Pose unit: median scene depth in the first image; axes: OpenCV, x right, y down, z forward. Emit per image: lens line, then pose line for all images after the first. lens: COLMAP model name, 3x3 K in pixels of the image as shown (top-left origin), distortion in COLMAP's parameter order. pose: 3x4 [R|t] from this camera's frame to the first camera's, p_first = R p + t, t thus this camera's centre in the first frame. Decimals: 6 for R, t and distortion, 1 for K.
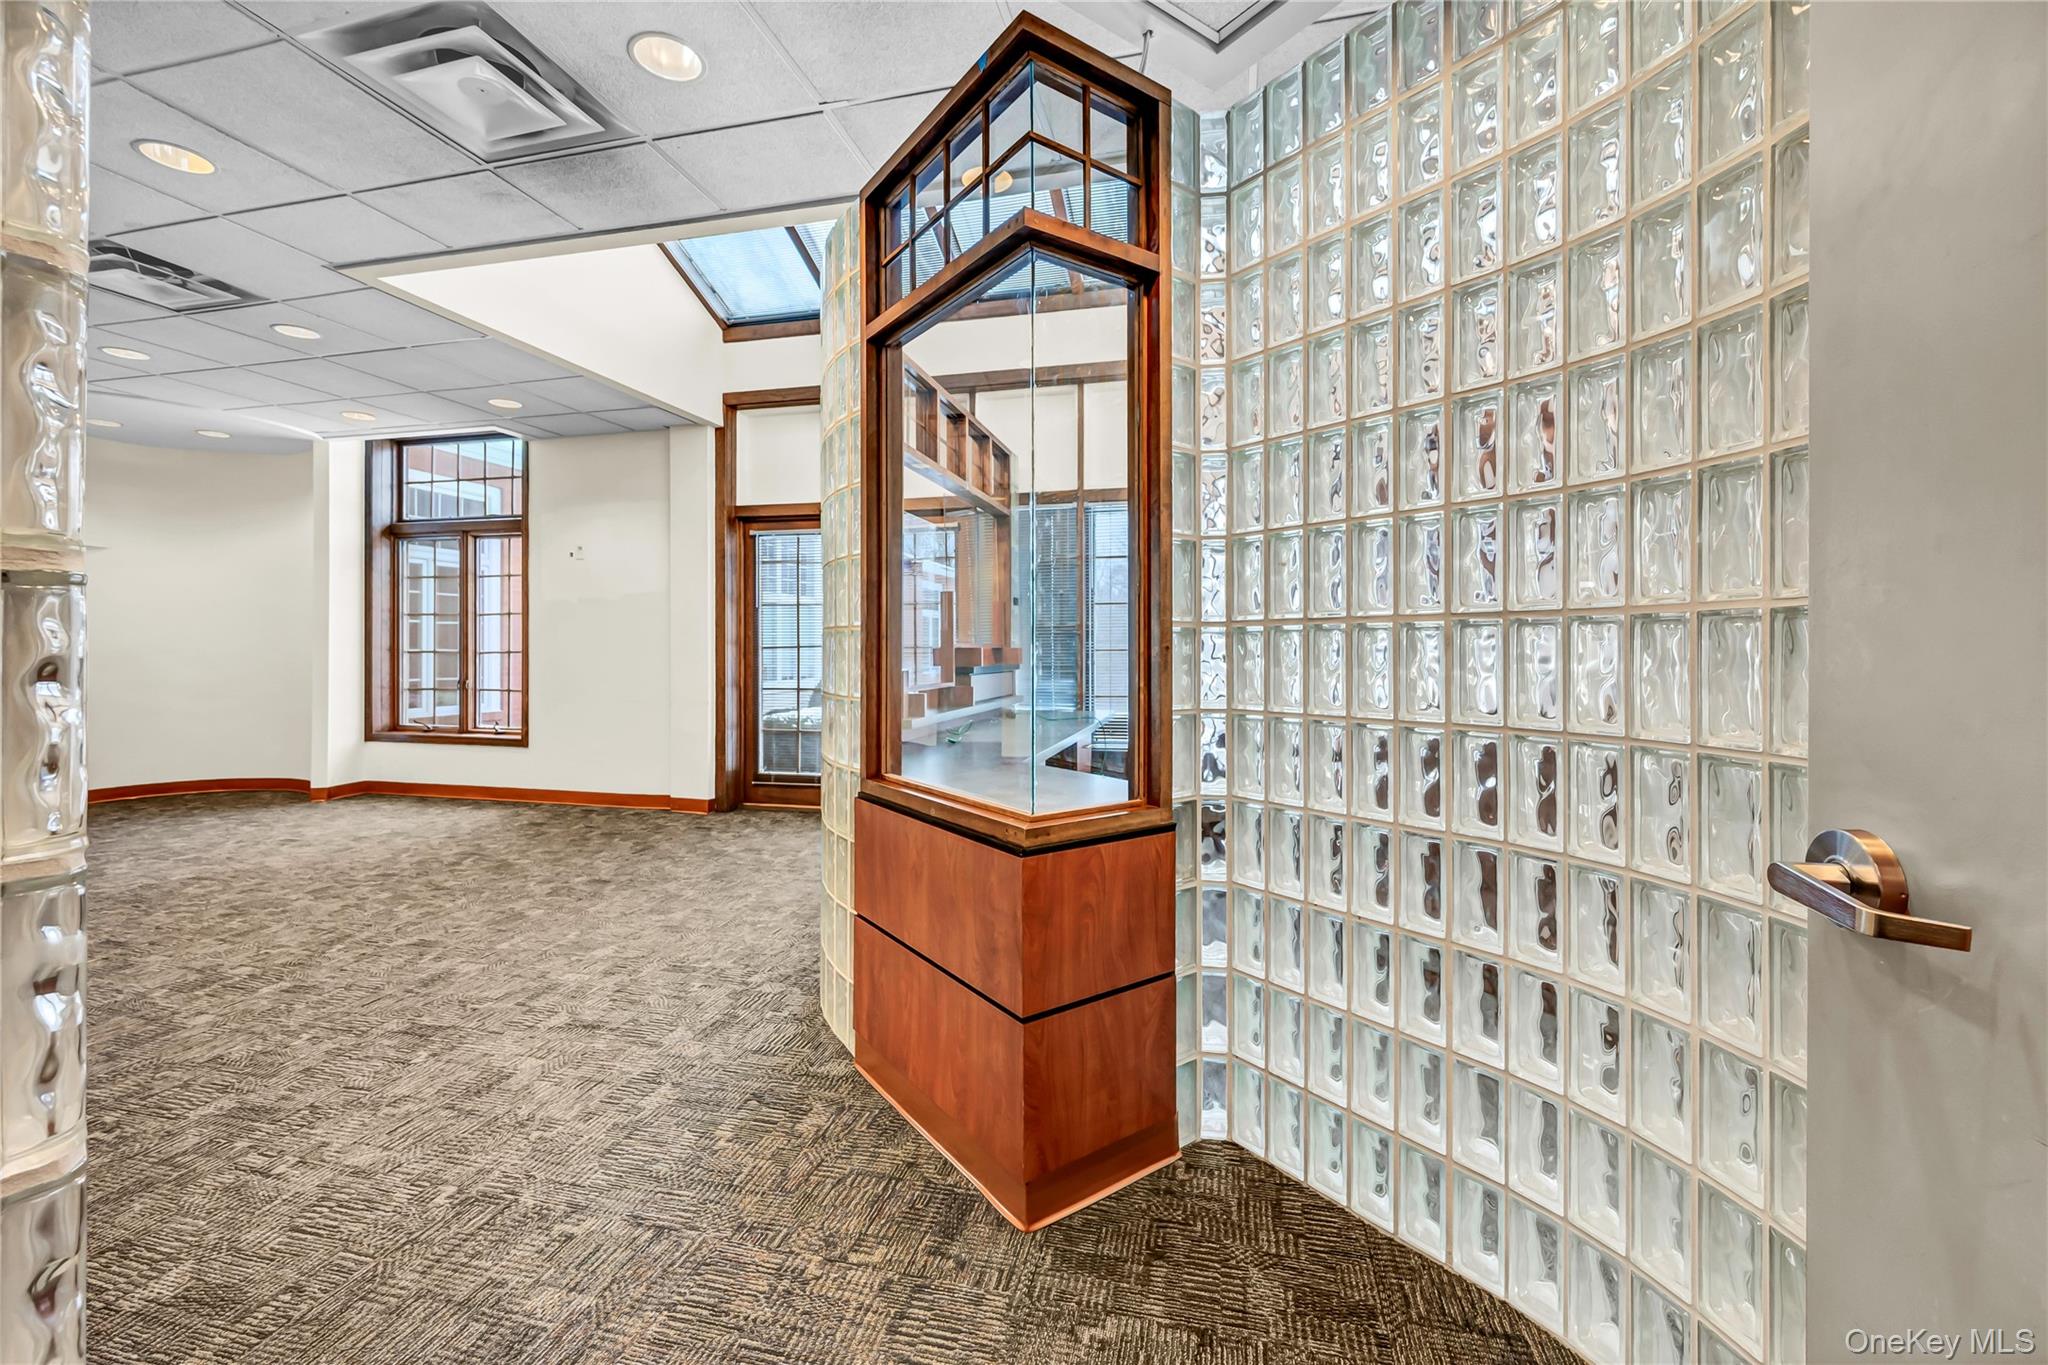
lens RADIAL K [[828.1, 0, 1035.3], [0, 828.1, 656.1], [0, 0, 1]] dist [-0.001794, -0.000467]
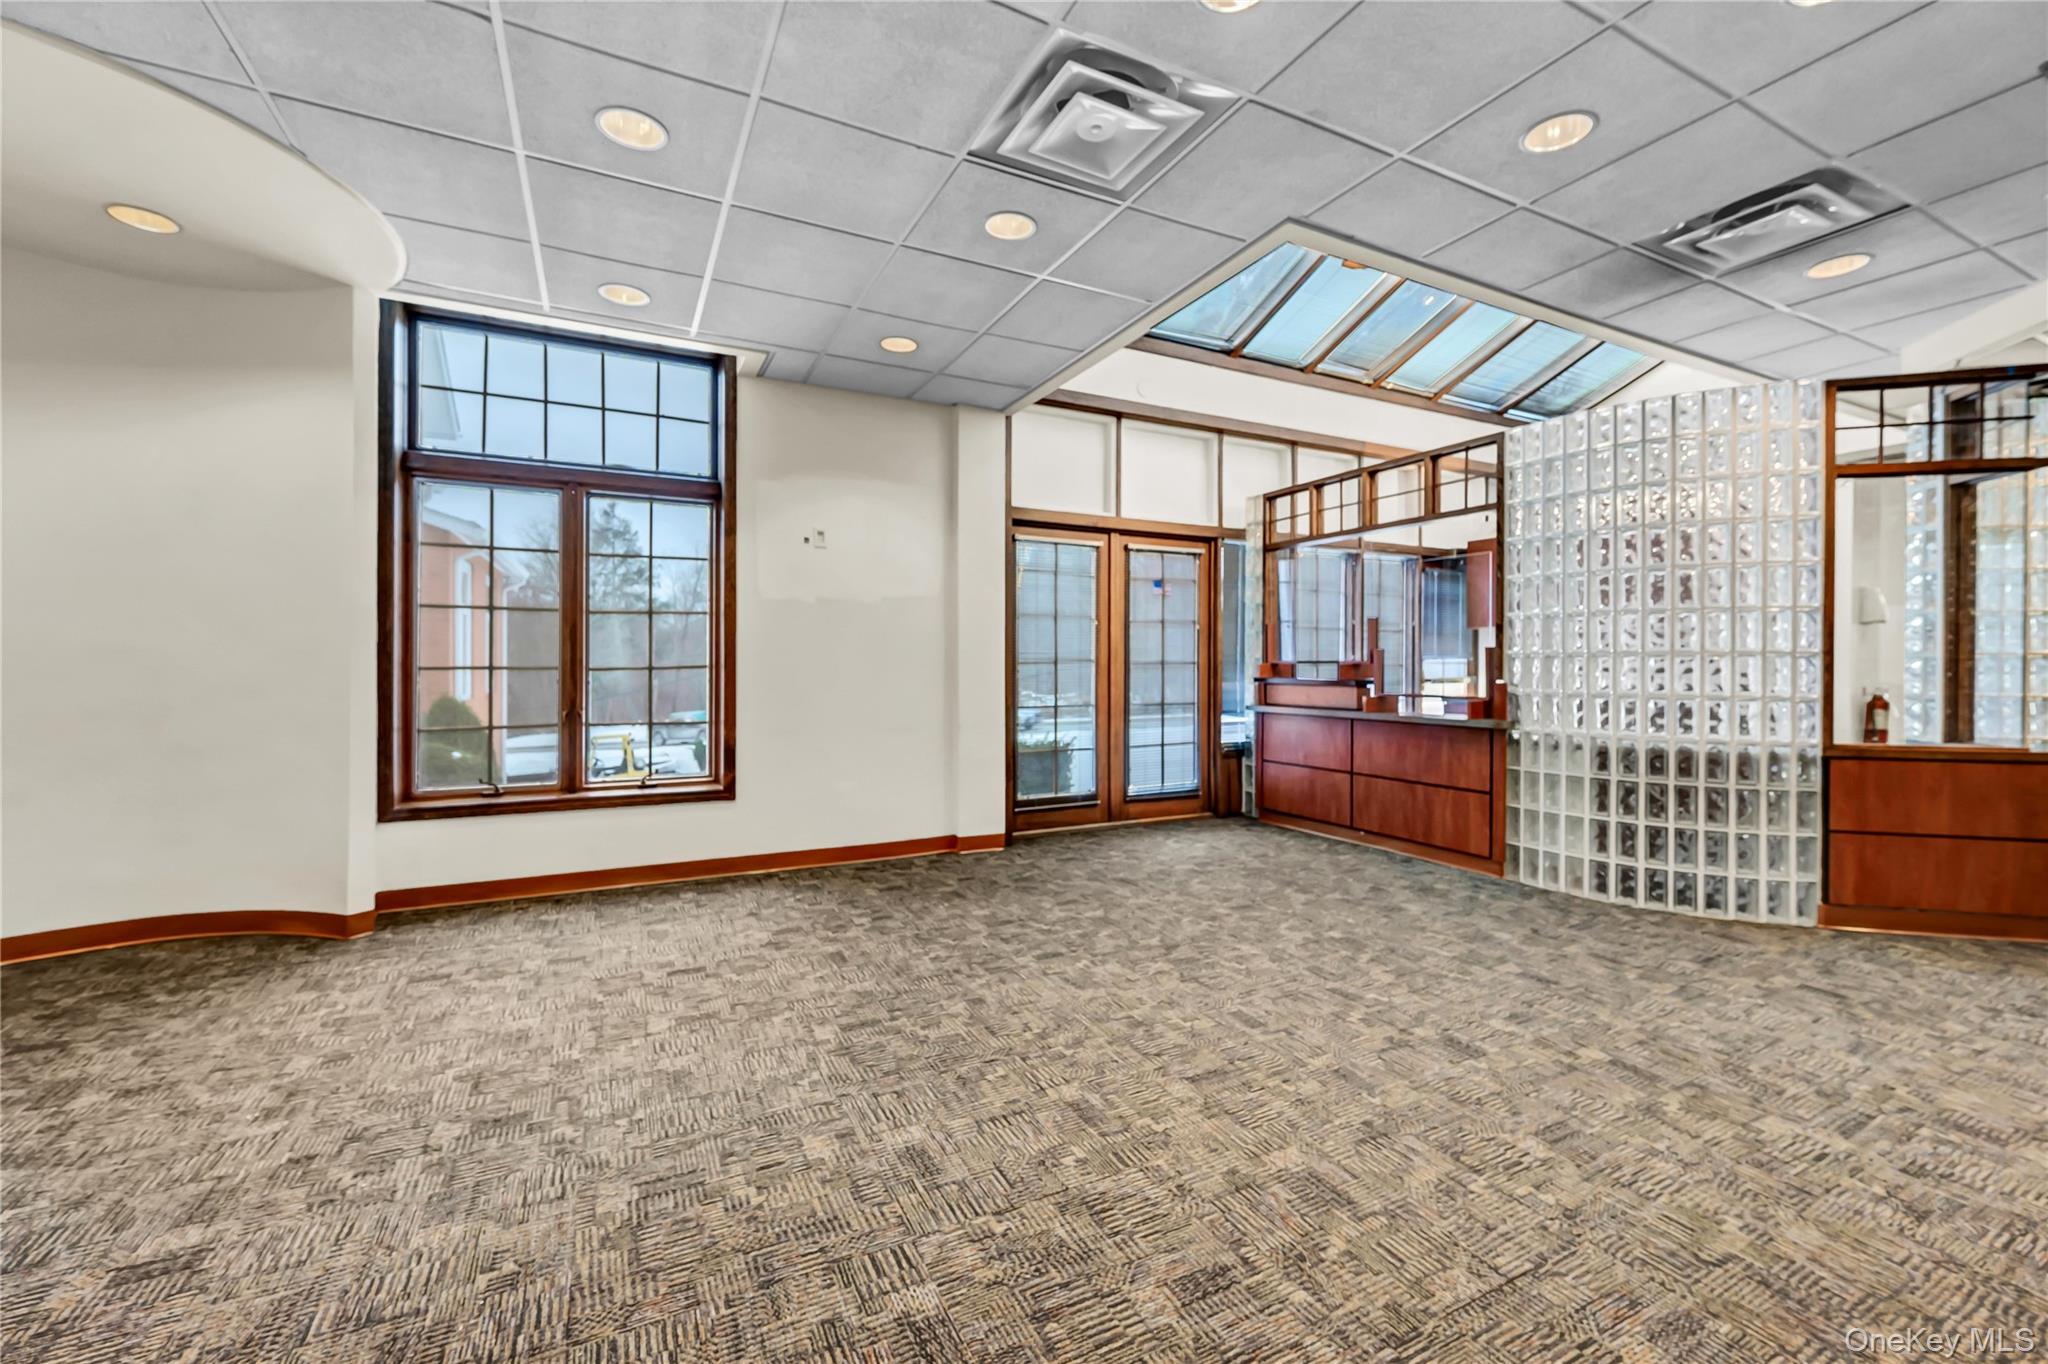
lens RADIAL K [[828.1, 0, 1029.2], [0, 828.1, 663.2], [0, 0, 1]] dist [-0.001794, -0.000467]
pose [[0.762391, 0.000264, 0.647116, -1.020602], [0.004122, 0.999978, -0.005264, -0.004228], [-0.647103, 0.006681, 0.762373, 0.330705]]
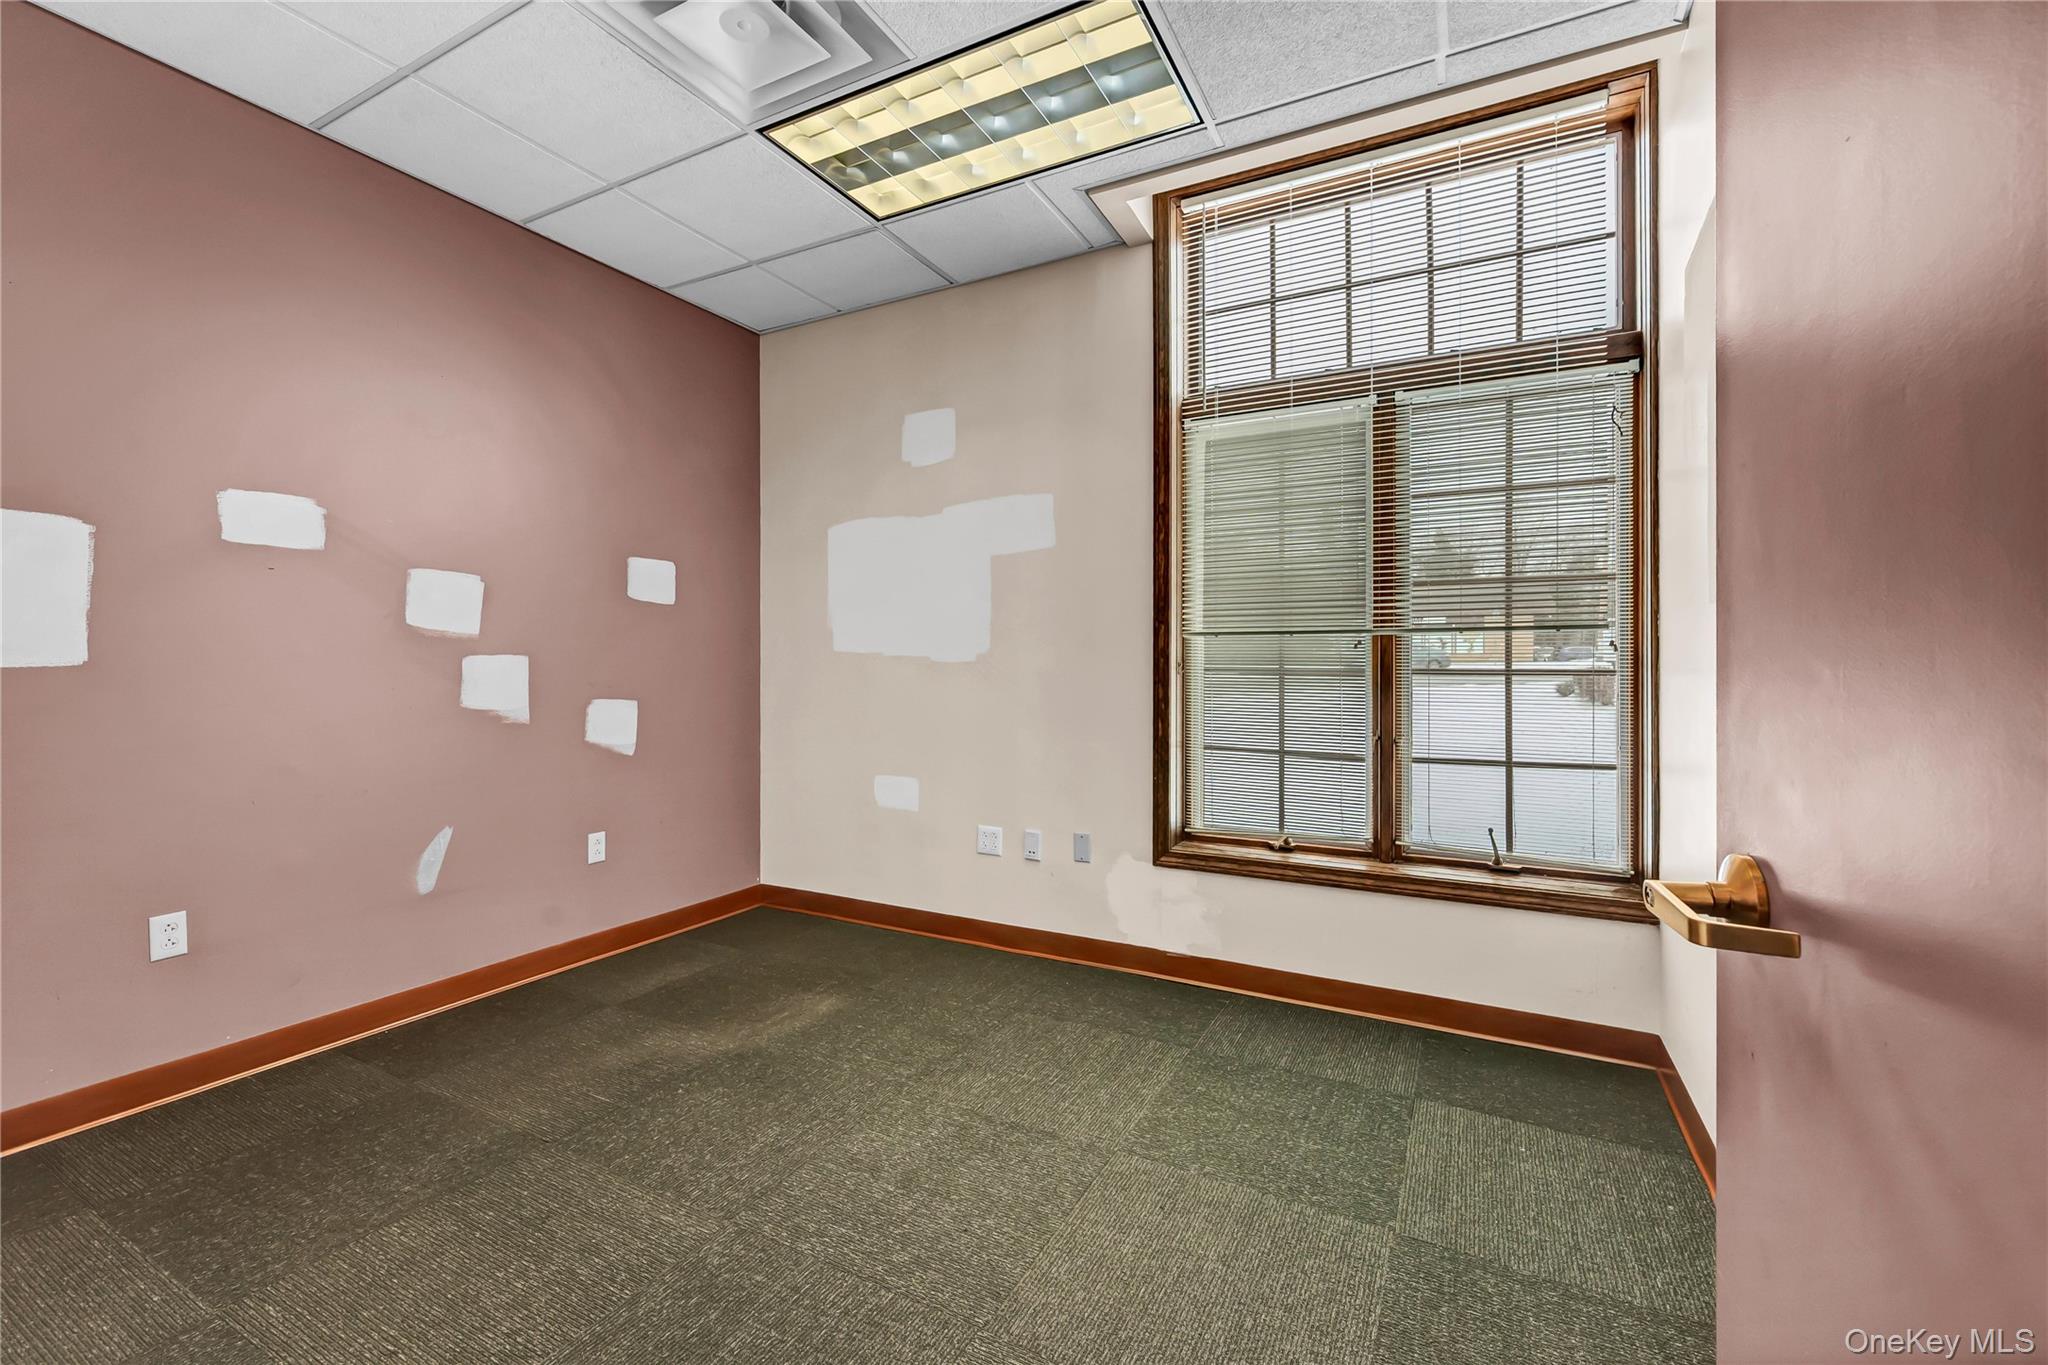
lens RADIAL K [[828.1, 0, 1053.7], [0, 828.1, 666.1], [0, 0, 1]] dist [-0.001794, -0.000467]
pose [[0.975966, -0.002256, -0.217911, -0.932074], [0.001149, 0.999986, -0.005207, -0.007017], [0.217919, 0.004831, 0.975955, 0.663634]]
